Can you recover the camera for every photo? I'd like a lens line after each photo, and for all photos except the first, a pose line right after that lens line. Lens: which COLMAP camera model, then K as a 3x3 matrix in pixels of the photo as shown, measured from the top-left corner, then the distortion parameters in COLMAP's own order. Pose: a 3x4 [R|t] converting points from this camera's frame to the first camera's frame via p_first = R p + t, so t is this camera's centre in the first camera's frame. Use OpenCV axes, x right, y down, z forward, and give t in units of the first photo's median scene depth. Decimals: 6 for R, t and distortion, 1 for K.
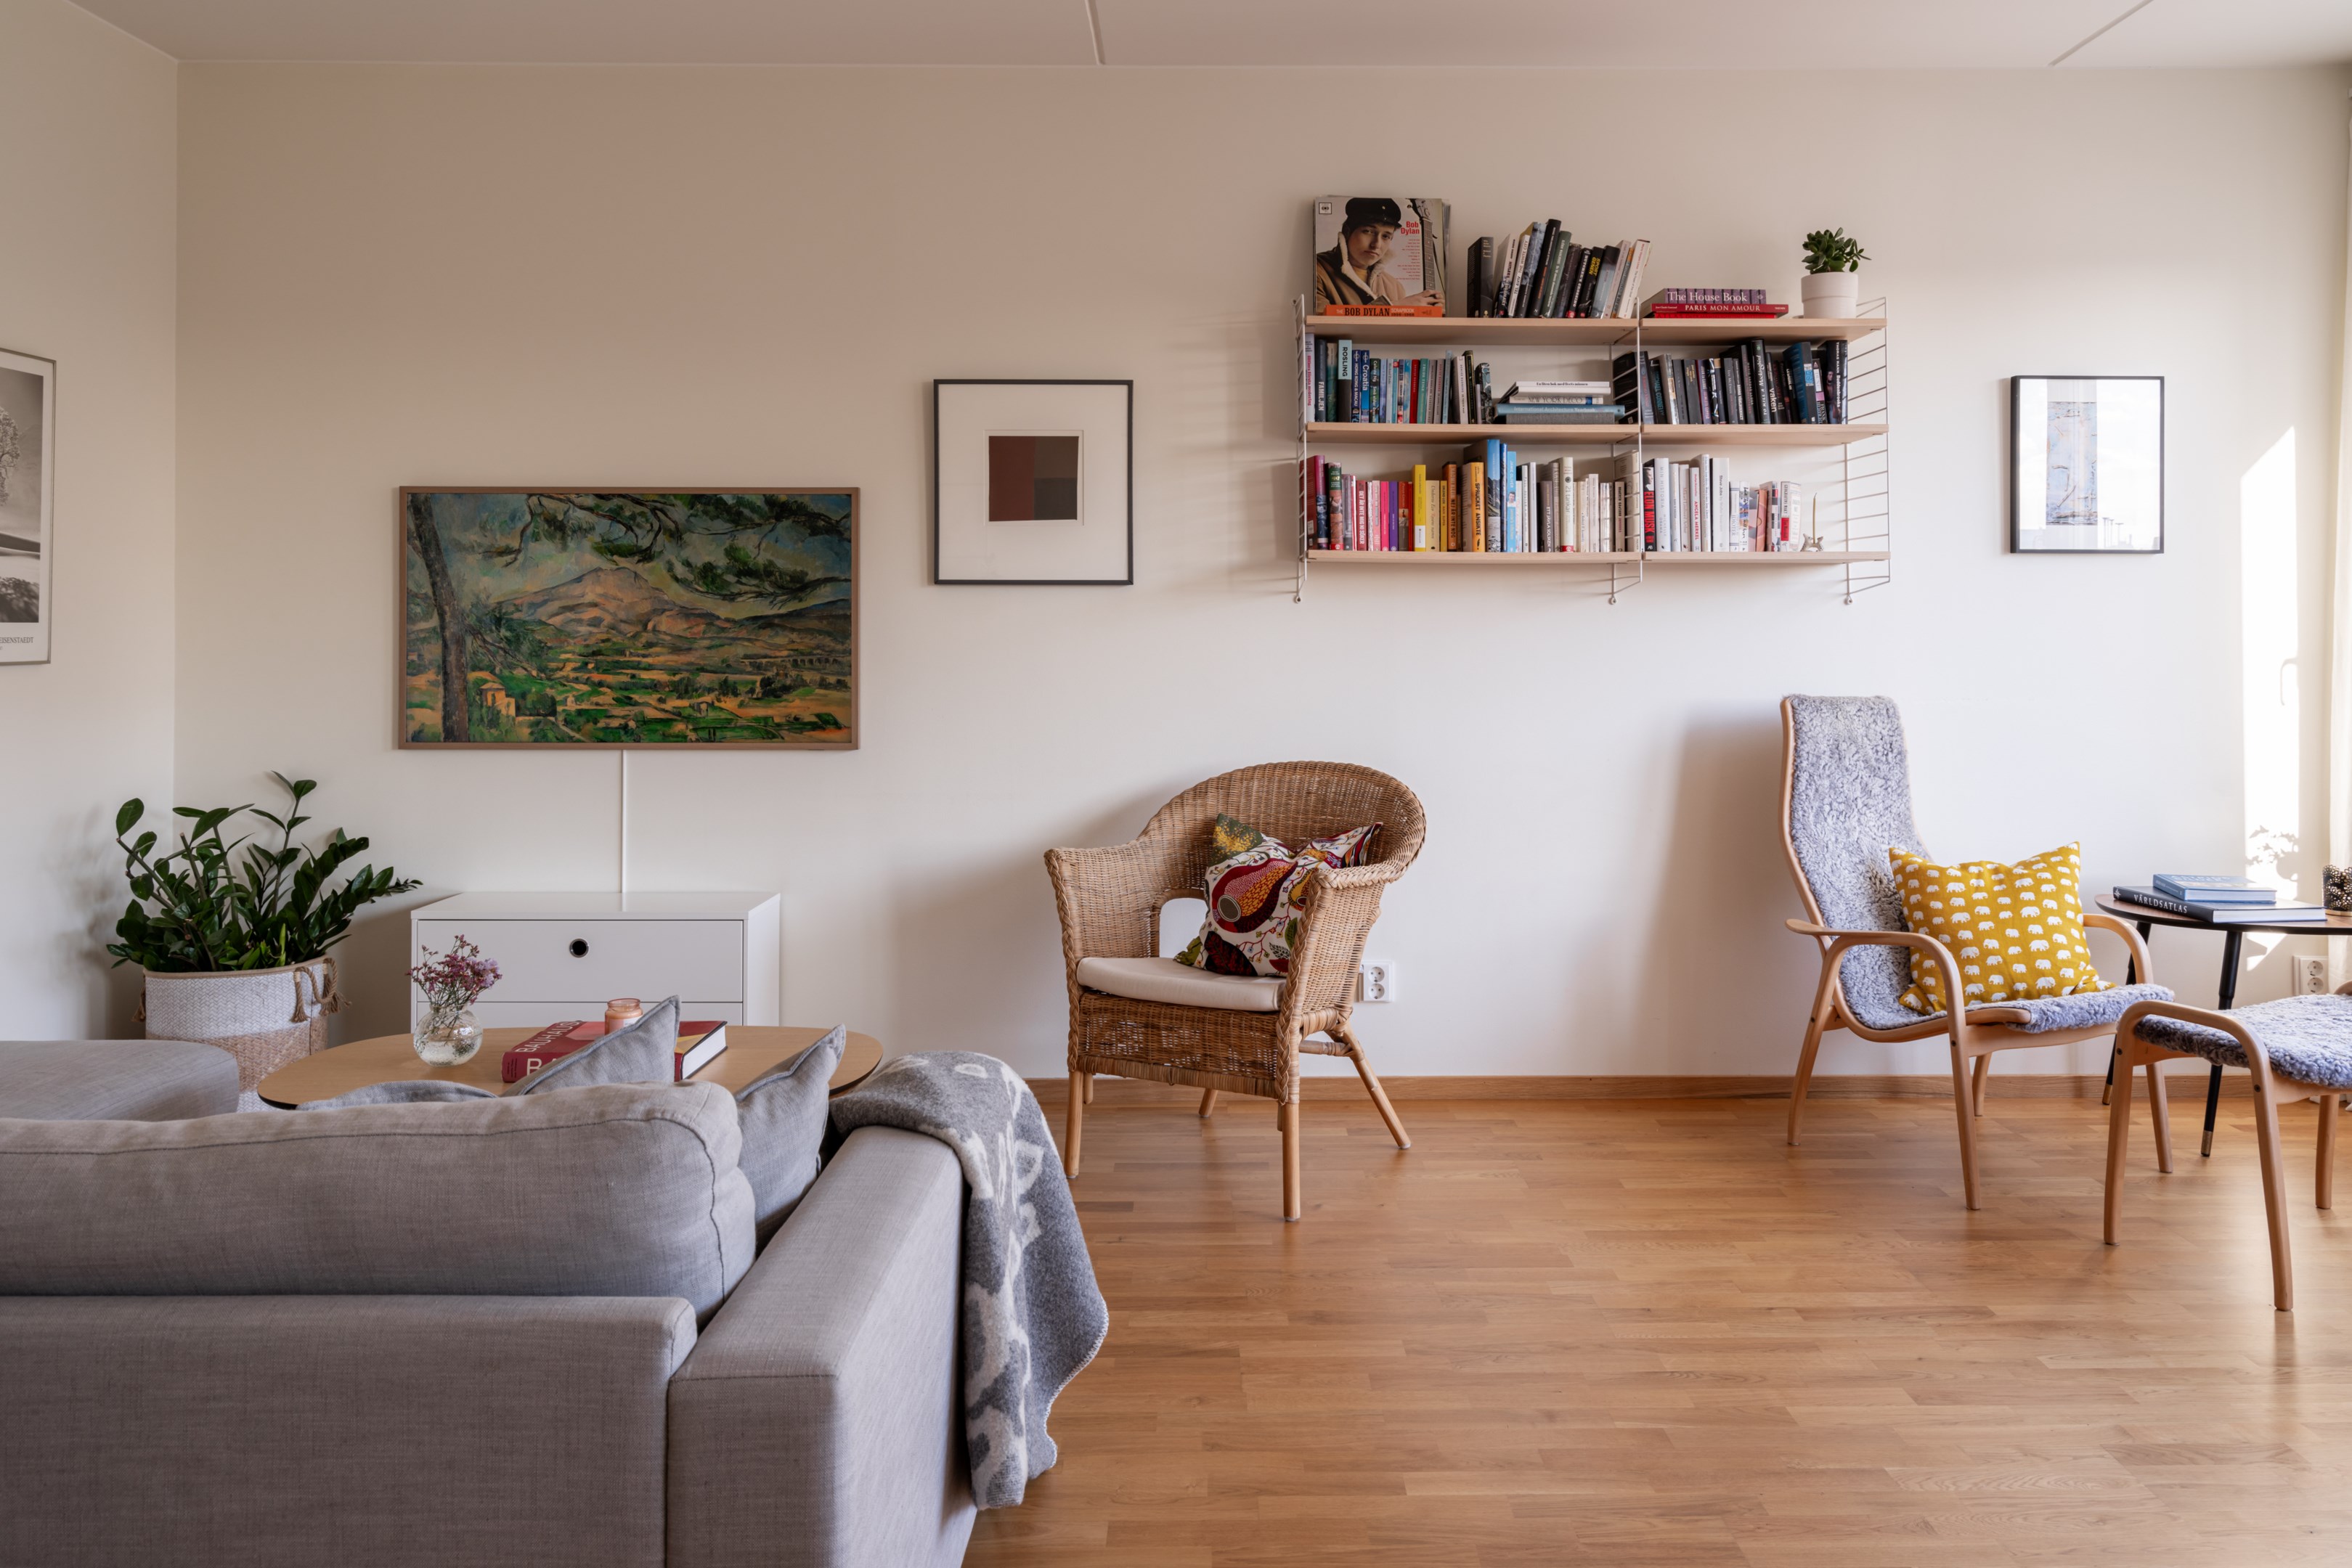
lens RADIAL K [[1811.0, 0, 1223.5], [0, 1811.0, 608.3], [0, 0, 1]] dist [0.002122, -0.006641]
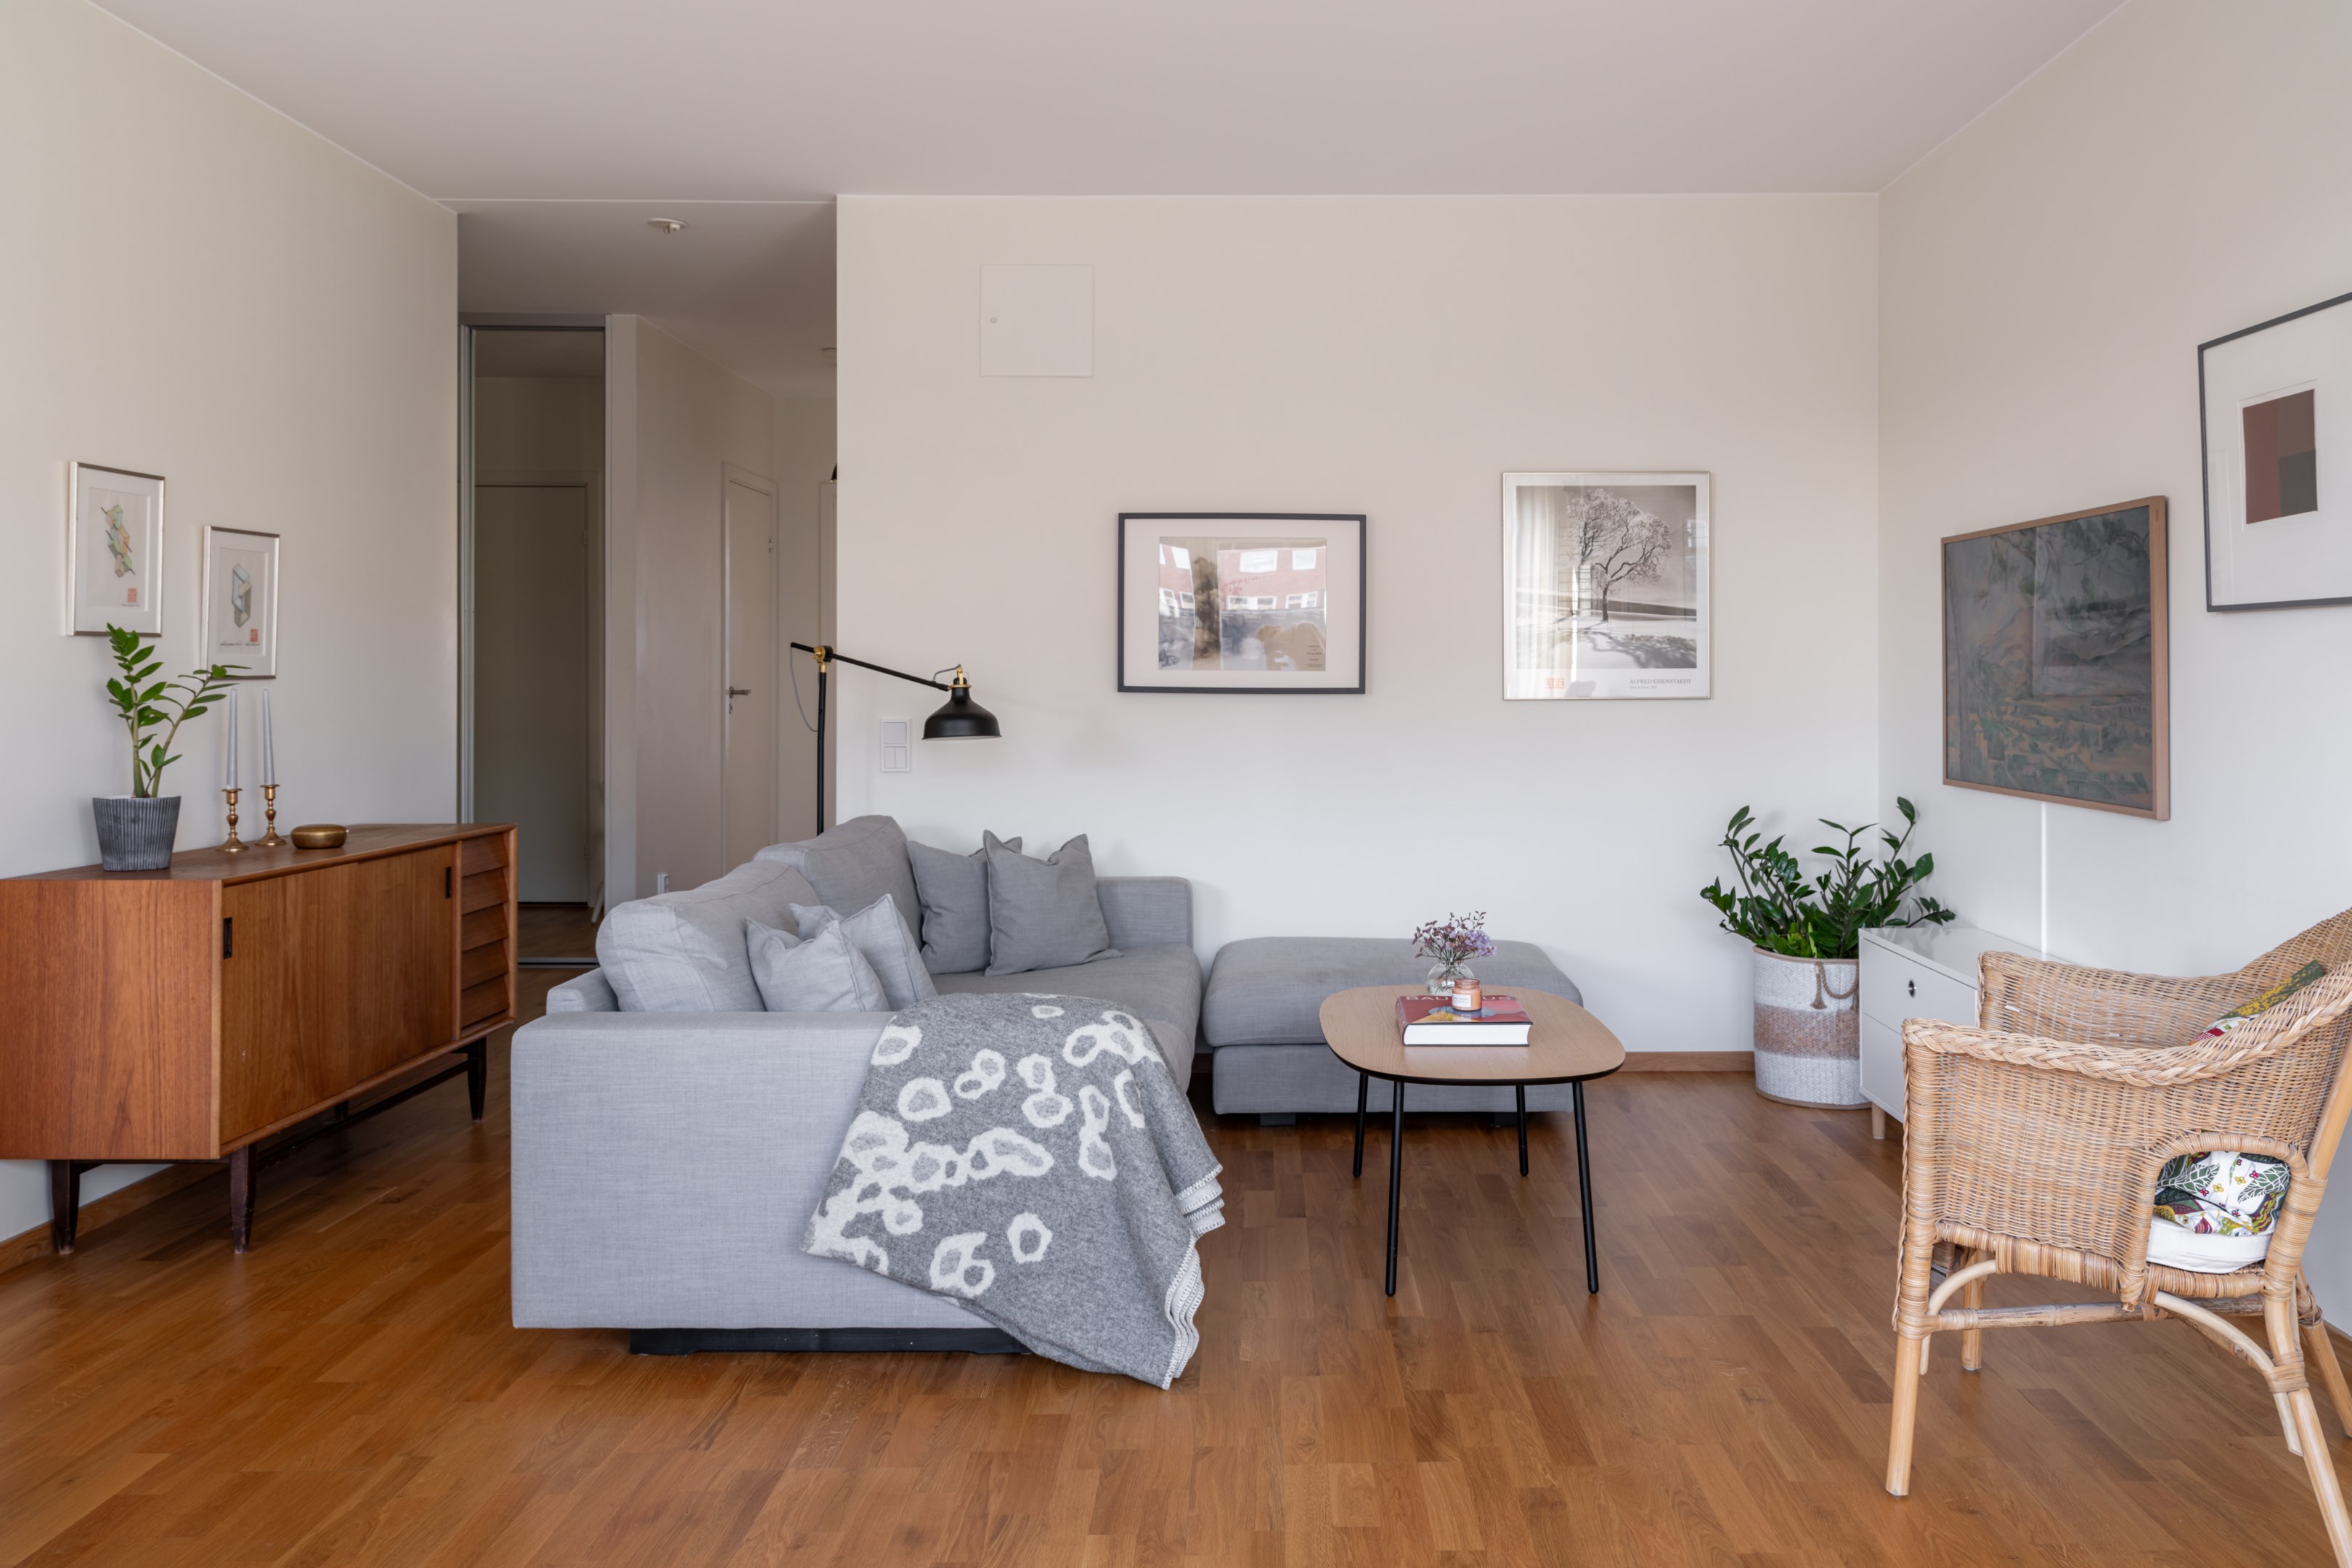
lens RADIAL K [[1763.9, 0, 1271.4], [0, 1763.9, 685.8], [0, 0, 1]] dist [-0.004251, -0.001430]
pose [[-0.004613, 0.005698, -0.999973, 0.603697], [0.014254, 0.999883, 0.005631, 0.008207], [0.999888, -0.014228, -0.004694, 0.624883]]
